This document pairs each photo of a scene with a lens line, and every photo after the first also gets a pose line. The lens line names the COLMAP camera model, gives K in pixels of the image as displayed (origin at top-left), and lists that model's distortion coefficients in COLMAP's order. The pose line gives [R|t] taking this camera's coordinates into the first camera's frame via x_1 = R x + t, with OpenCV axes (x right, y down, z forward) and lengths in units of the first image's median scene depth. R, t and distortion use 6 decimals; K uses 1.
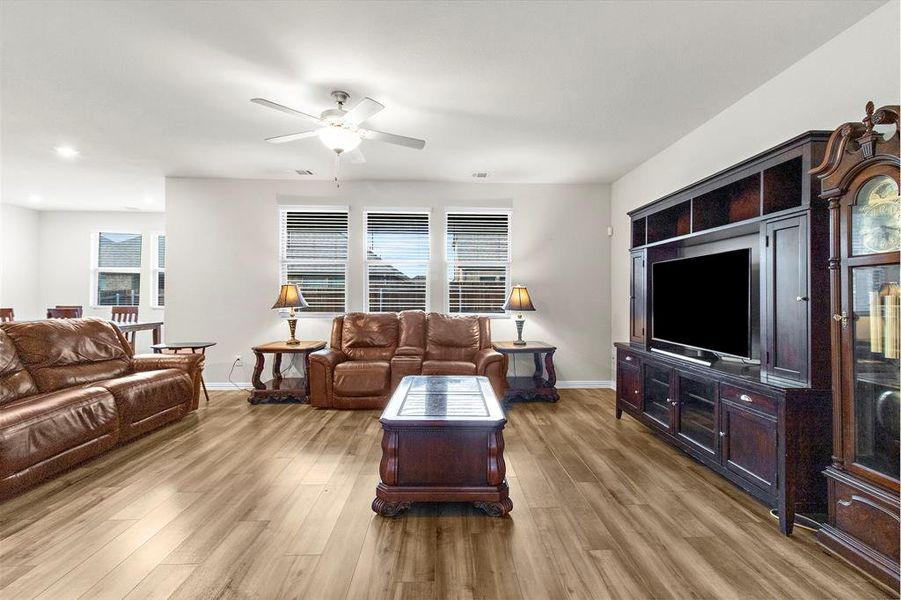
lens RADIAL K [[411.6, 0, 451.5], [0, 411.6, 286.3], [0, 0, 1]] dist [-0.001007, -0.000207]
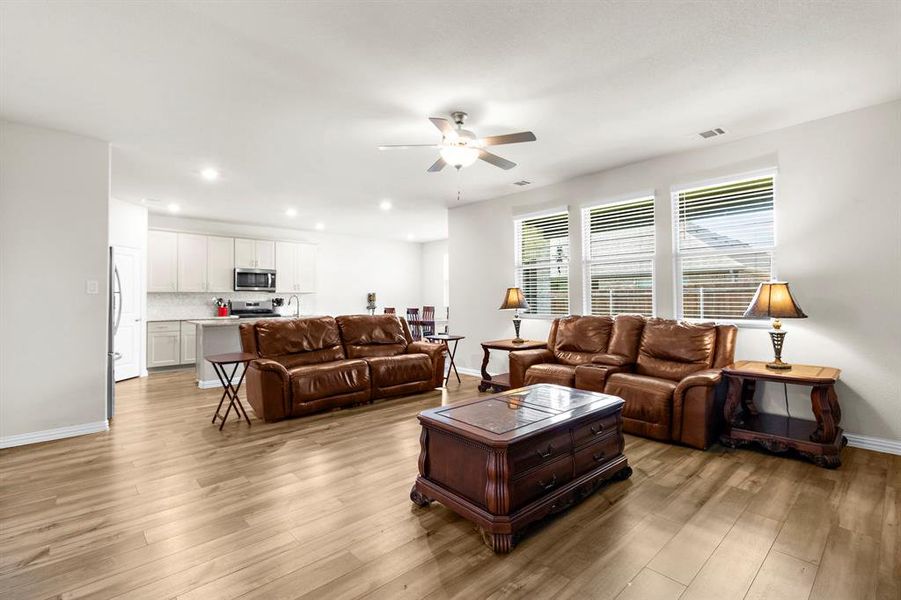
lens RADIAL K [[408.7, 0, 452.1], [0, 408.7, 281.7], [0, 0, 1]] dist [0.024636, 0.000032]
pose [[0.660757, -0.038805, -0.749596, 0.327316], [0.024314, 0.999245, -0.030296, 0.008651], [0.750206, 0.001793, 0.661201, 0.161147]]
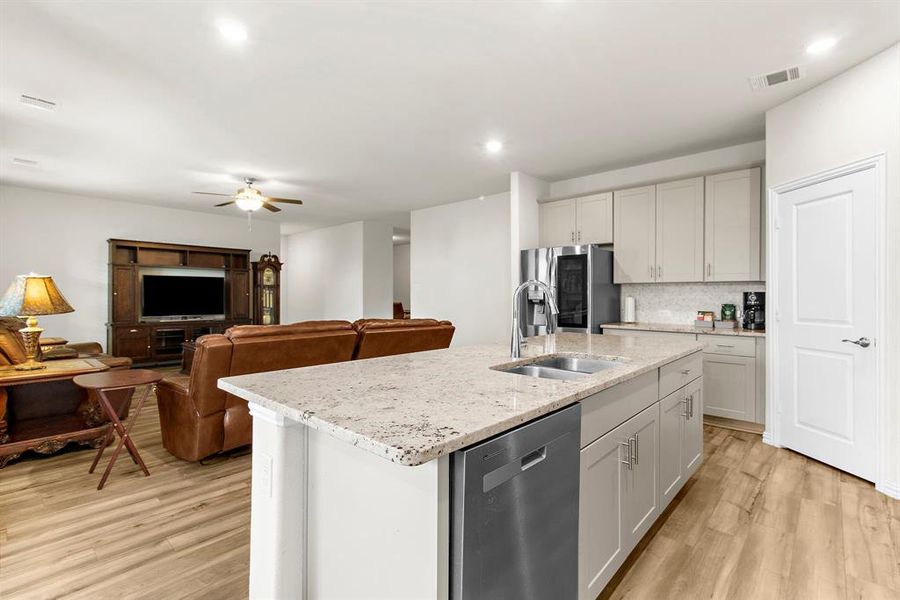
lens RADIAL K [[416.8, 0, 453.3], [0, 416.8, 294.4], [0, 0, 1]] dist [0.001273, 0.000373]
pose [[-0.726996, -0.003971, 0.686630, -1.273717], [-0.022771, 0.999573, -0.018328, 0.022970], [-0.686264, -0.028960, -0.726776, 1.031628]]
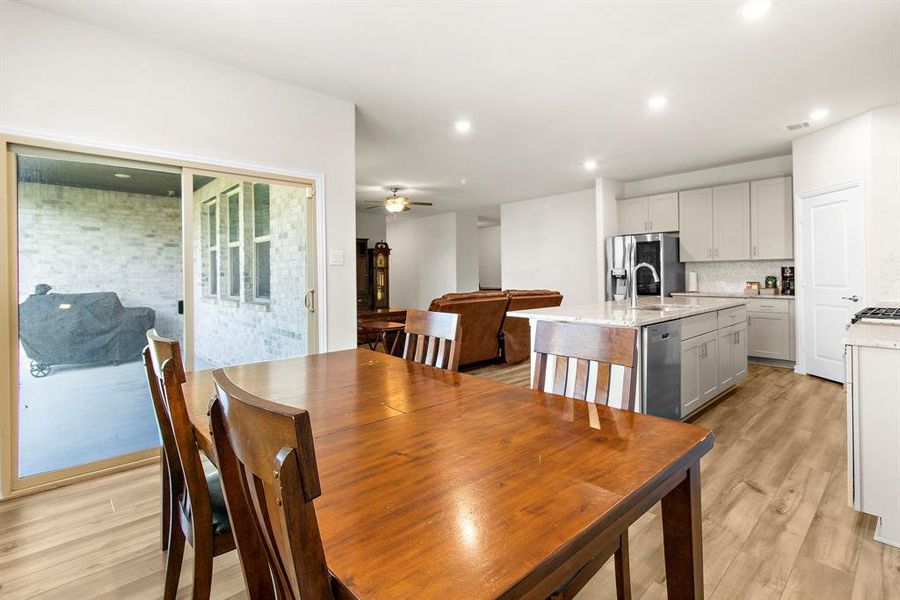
lens RADIAL K [[429.0, 0, 460.1], [0, 429.0, 272.7], [0, 0, 1]] dist [0.002995, 0.000559]
pose [[-0.670602, 0.008111, 0.741773, -1.396107], [-0.008403, 0.999793, -0.018529, 0.033415], [-0.741770, -0.018659, -0.670395, 1.431434]]
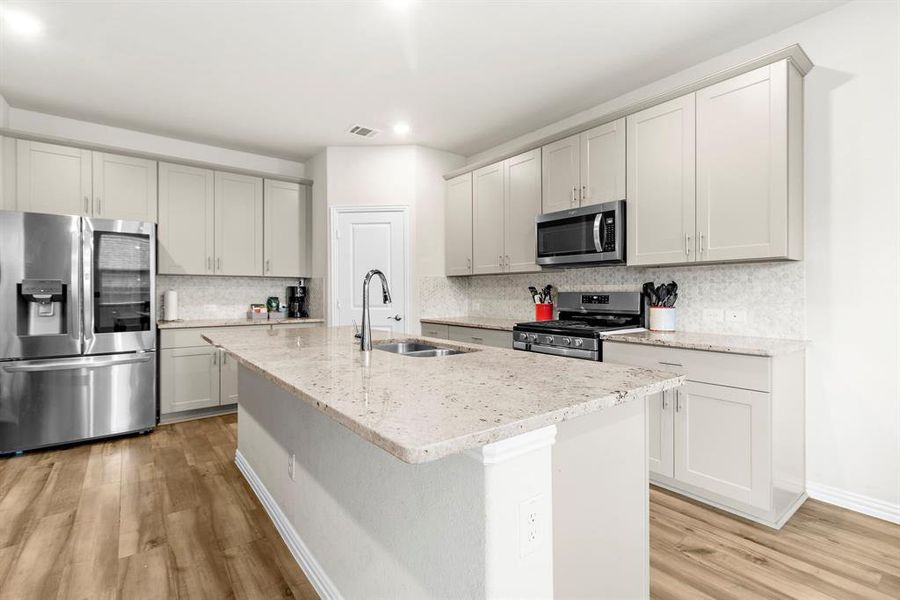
lens RADIAL K [[416.8, 0, 453.3], [0, 416.8, 294.4], [0, 0, 1]] dist [0.001273, 0.000373]
pose [[-0.798169, -0.000793, -0.602433, -0.861195], [0.013692, 0.999717, -0.019456, 0.032671], [0.602278, -0.023777, -0.797932, 1.042934]]
